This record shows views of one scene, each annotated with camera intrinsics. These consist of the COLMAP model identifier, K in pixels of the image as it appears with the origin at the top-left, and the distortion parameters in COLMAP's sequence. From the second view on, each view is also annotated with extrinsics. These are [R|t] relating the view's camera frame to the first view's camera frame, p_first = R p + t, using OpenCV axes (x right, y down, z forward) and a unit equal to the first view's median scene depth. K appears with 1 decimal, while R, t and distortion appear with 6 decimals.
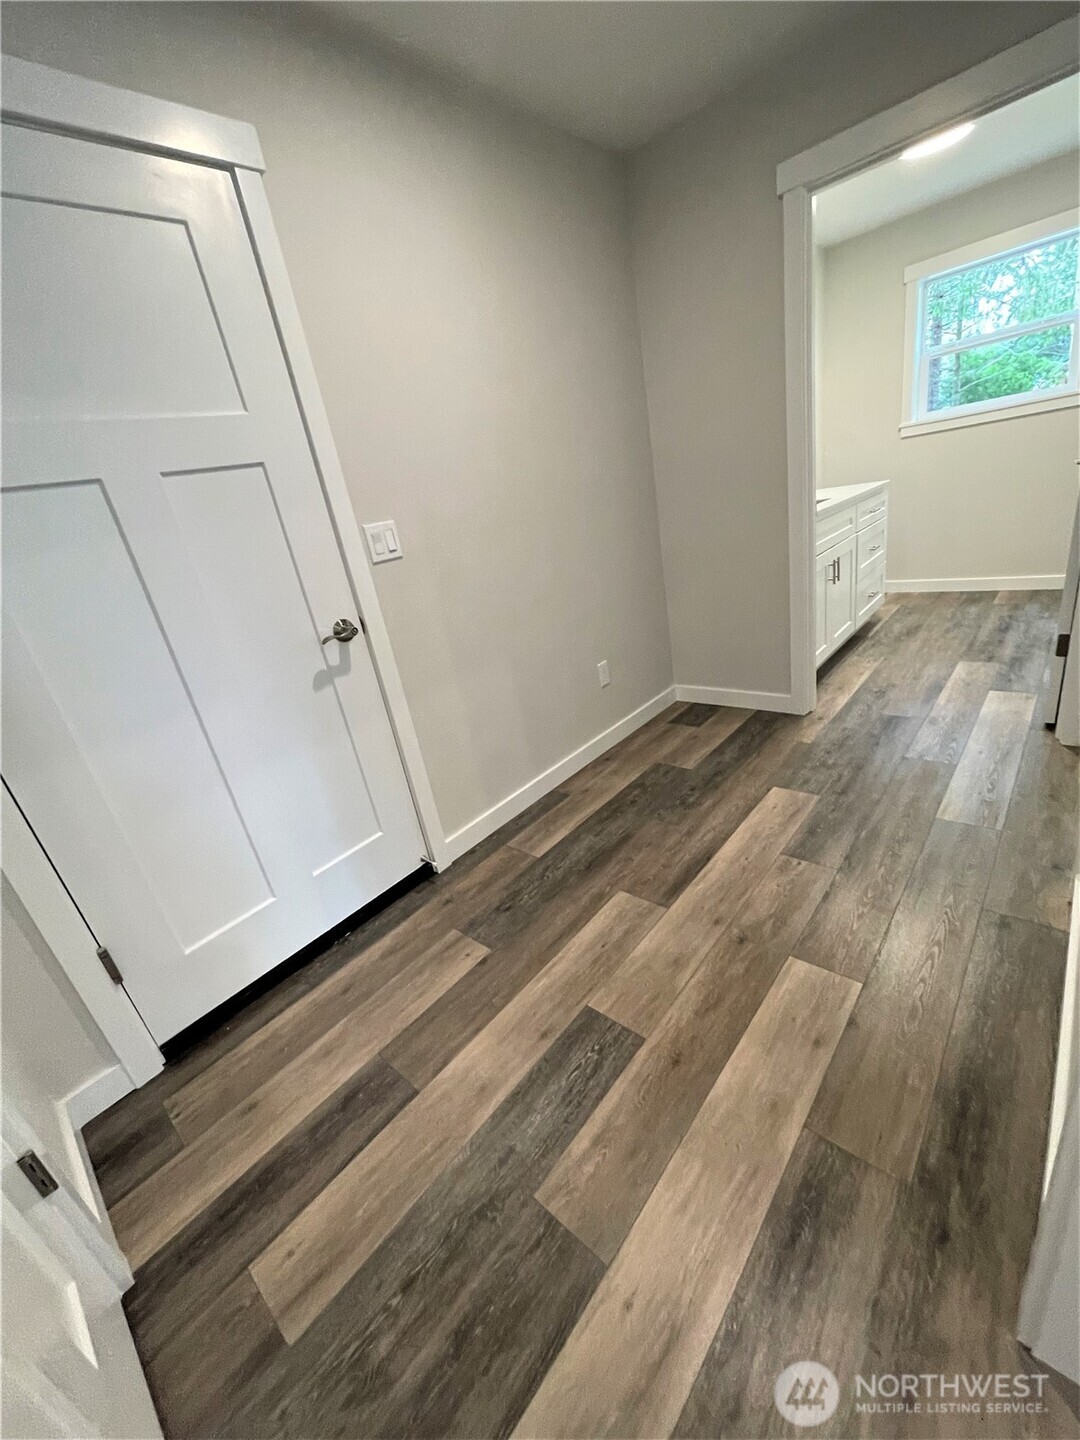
lens RADIAL K [[578.7, 0, 547.3], [0, 578.7, 722.2], [0, 0, 1]] dist [-0.002389, 0.000474]
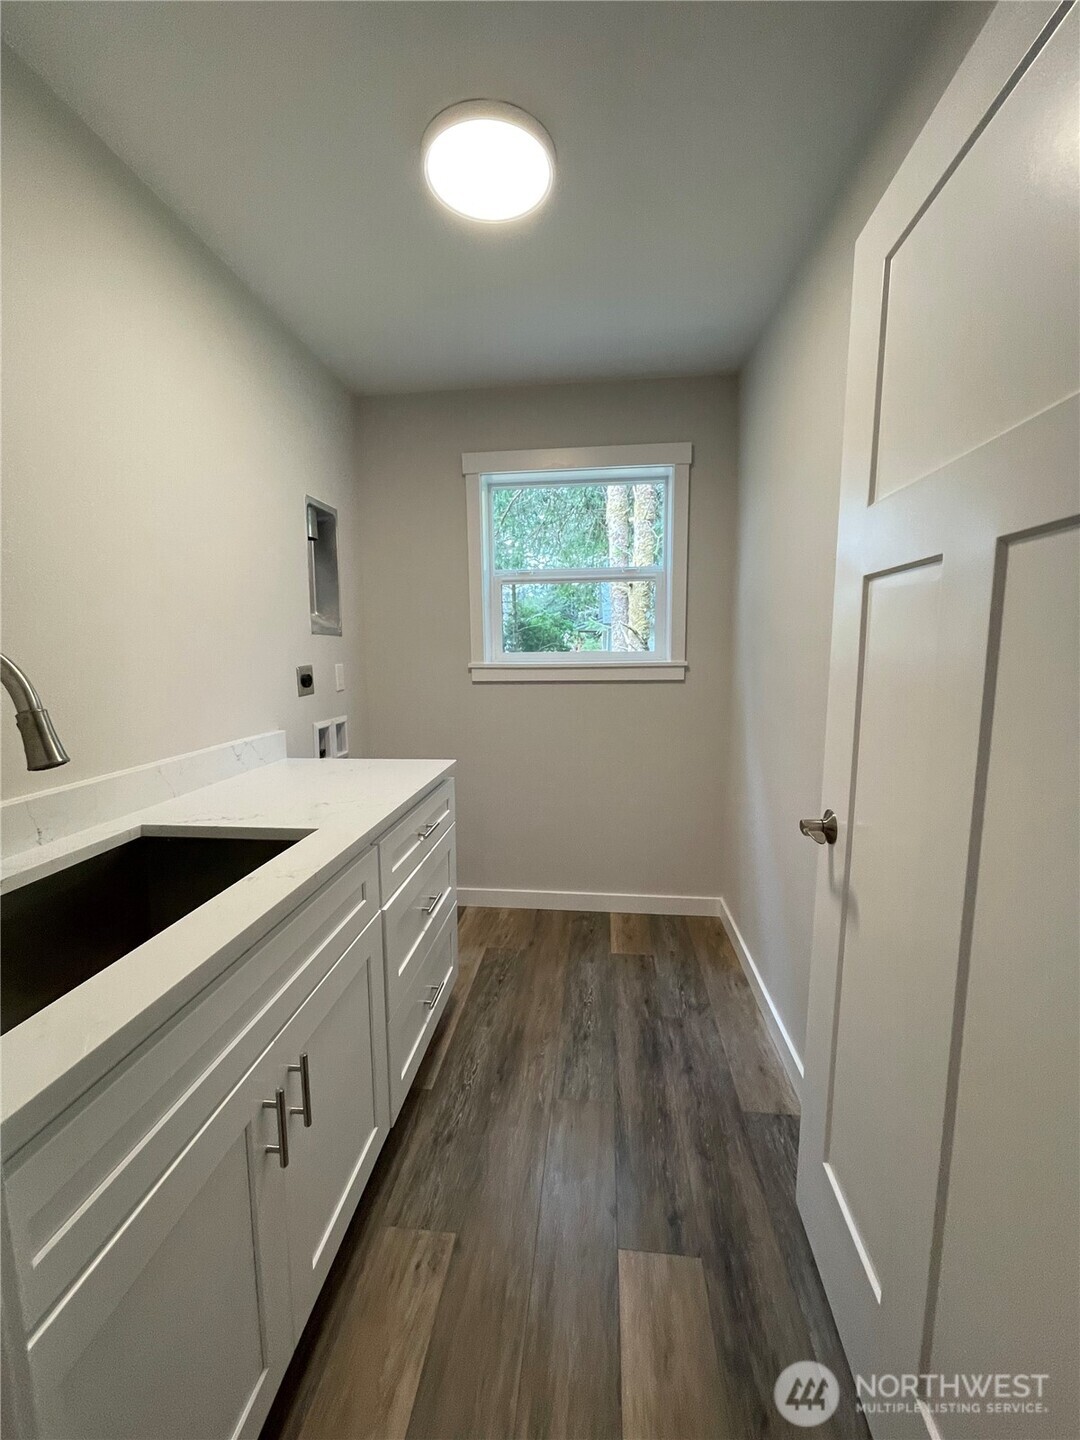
lens RADIAL K [[578.7, 0, 540.5], [0, 578.7, 717.1], [0, 0, 1]] dist [-0.002389, 0.000474]
pose [[0.806913, 0.098388, 0.582419, 0.338129], [0.086774, 0.955586, -0.281648, -0.299728], [-0.584262, 0.277804, 0.762537, 0.528206]]
